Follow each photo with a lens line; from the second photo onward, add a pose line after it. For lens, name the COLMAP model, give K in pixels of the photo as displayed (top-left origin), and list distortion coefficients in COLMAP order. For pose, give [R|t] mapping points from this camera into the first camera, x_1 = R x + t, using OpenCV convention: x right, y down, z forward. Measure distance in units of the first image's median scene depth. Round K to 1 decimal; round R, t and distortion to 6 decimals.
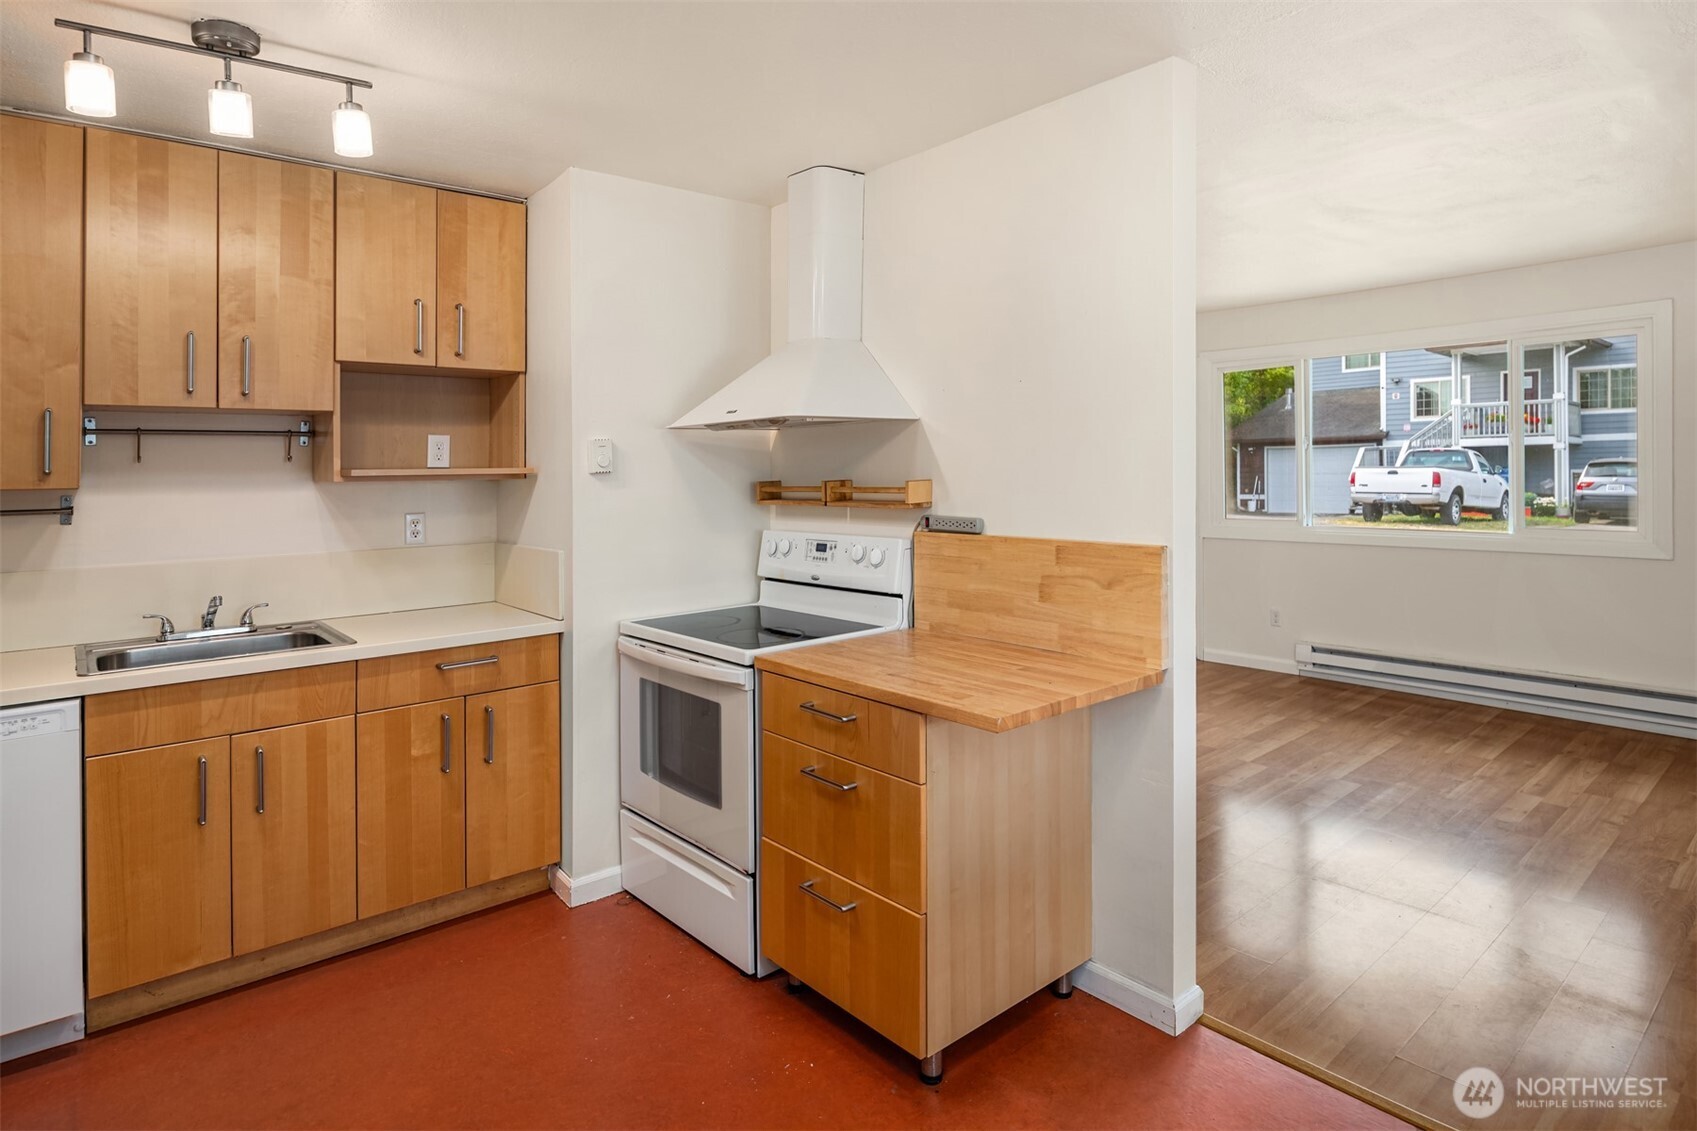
lens RADIAL K [[933.8, 0, 860.5], [0, 933.8, 563.6], [0, 0, 1]] dist [0.002597, -0.009287]
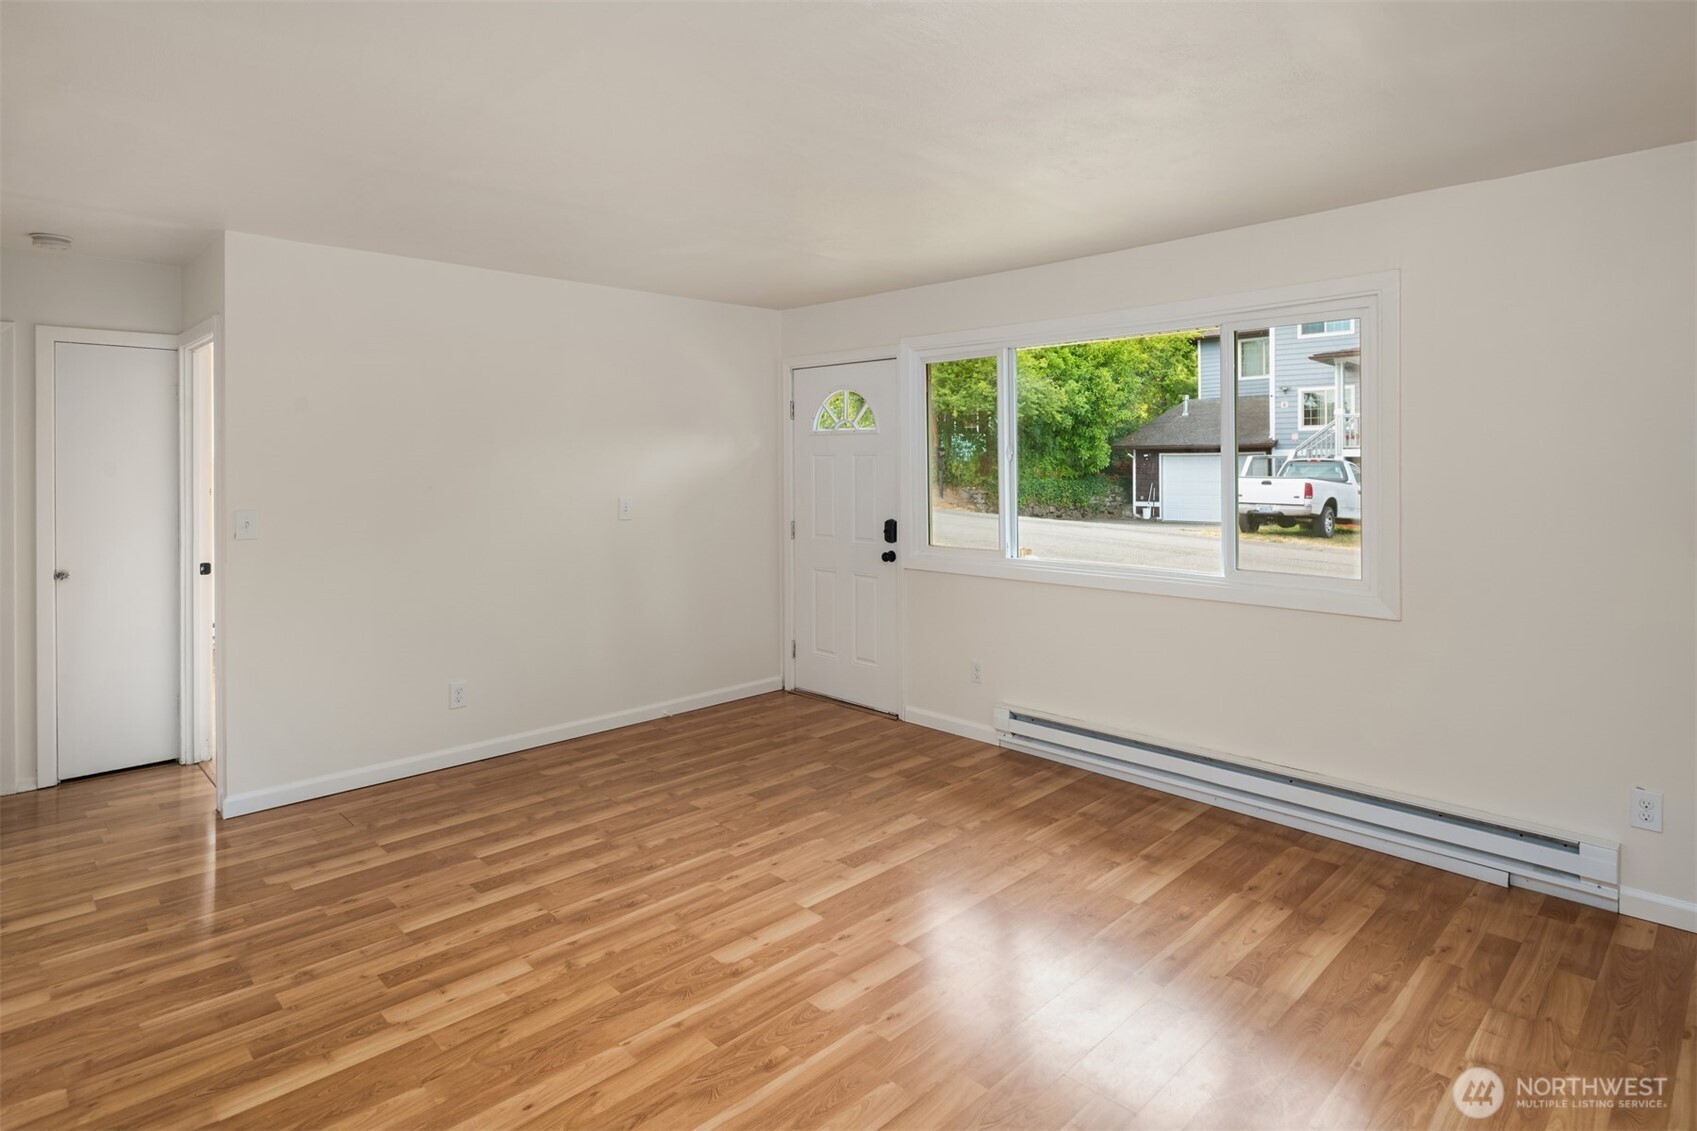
lens RADIAL K [[933.8, 0, 860.2], [0, 933.8, 565.1], [0, 0, 1]] dist [0.002597, -0.009287]
pose [[0.997592, 0.008283, 0.068860, 0.559854], [-0.008385, 0.999964, 0.001194, -0.064757], [-0.068848, -0.001769, 0.997626, 0.410724]]
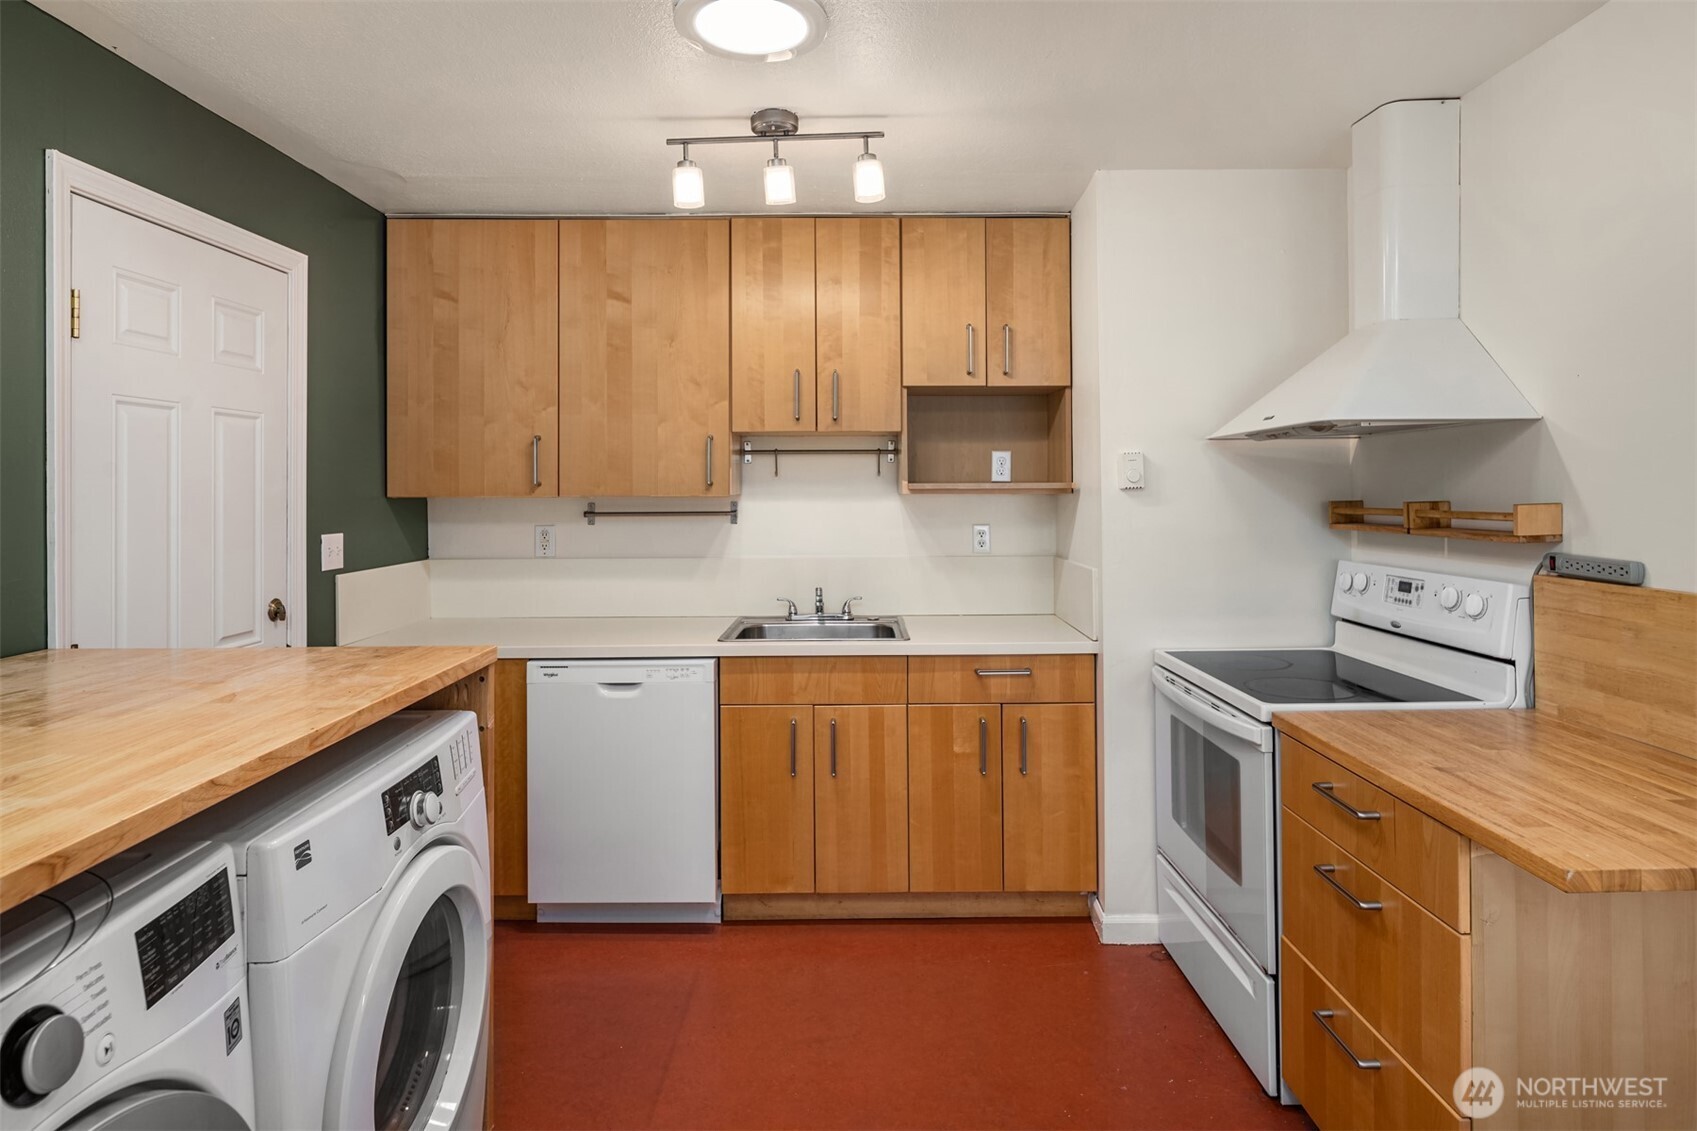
lens RADIAL K [[933.8, 0, 853.0], [0, 933.8, 540.5], [0, 0, 1]] dist [0.002597, -0.009287]
pose [[0.756370, 0.046597, -0.652482, 0.101558], [-0.072334, 0.997301, -0.012628, -0.010910], [0.650132, 0.056748, 0.757699, 0.093049]]
